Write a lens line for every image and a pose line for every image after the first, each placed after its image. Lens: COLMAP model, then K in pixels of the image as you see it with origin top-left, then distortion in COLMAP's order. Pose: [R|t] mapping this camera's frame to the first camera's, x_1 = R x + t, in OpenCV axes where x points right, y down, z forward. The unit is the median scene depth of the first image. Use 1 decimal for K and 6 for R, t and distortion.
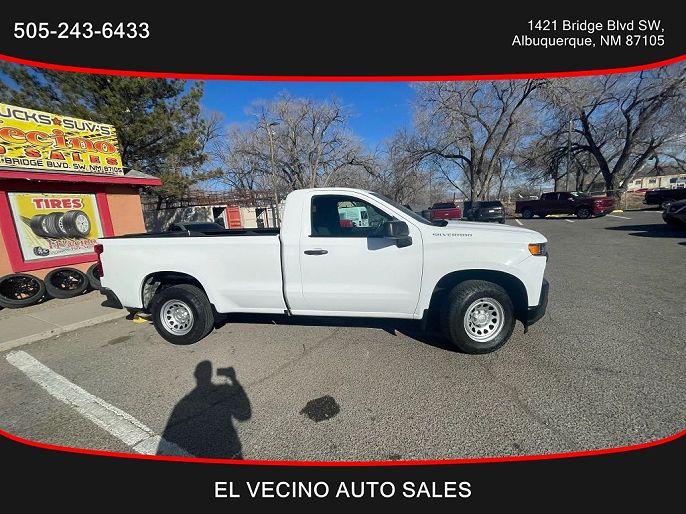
lens RADIAL K [[277.1, 0, 343.0], [0, 277.1, 257.0], [0, 0, 1]] dist [-0.001333, -0.000472]
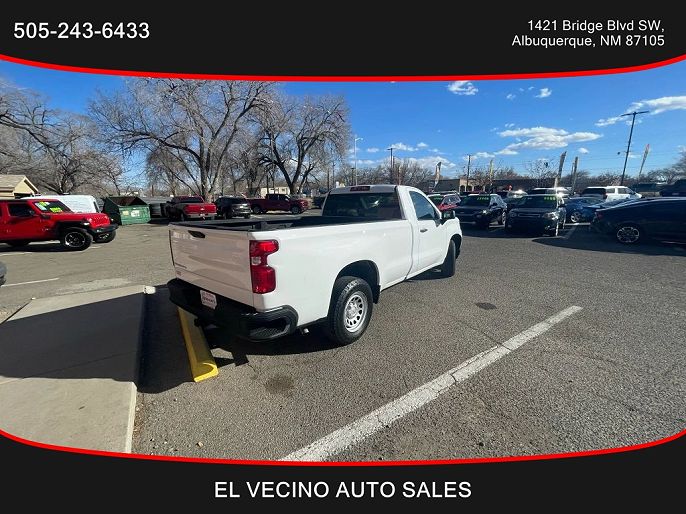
lens RADIAL K [[277.1, 0, 343.0], [0, 277.1, 257.0], [0, 0, 1]] dist [-0.001333, -0.000472]
pose [[0.476825, -0.127149, 0.869753, -0.762207], [0.117309, 0.989836, 0.080391, -0.022022], [-0.871135, 0.063697, 0.486895, 0.315449]]
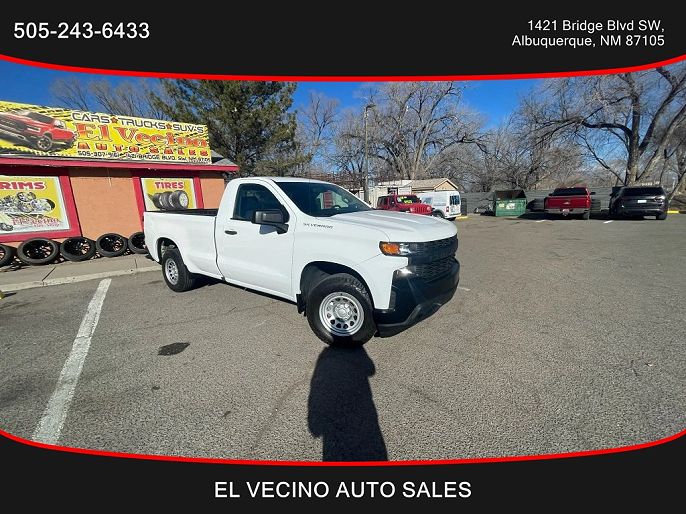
lens RADIAL K [[277.1, 0, 343.0], [0, 277.1, 257.0], [0, 0, 1]] dist [-0.001333, -0.000472]
pose [[0.906668, 0.117941, -0.405023, 0.398857], [-0.091900, 0.992284, 0.083225, -0.026109], [0.411713, -0.038236, 0.910511, 0.049452]]
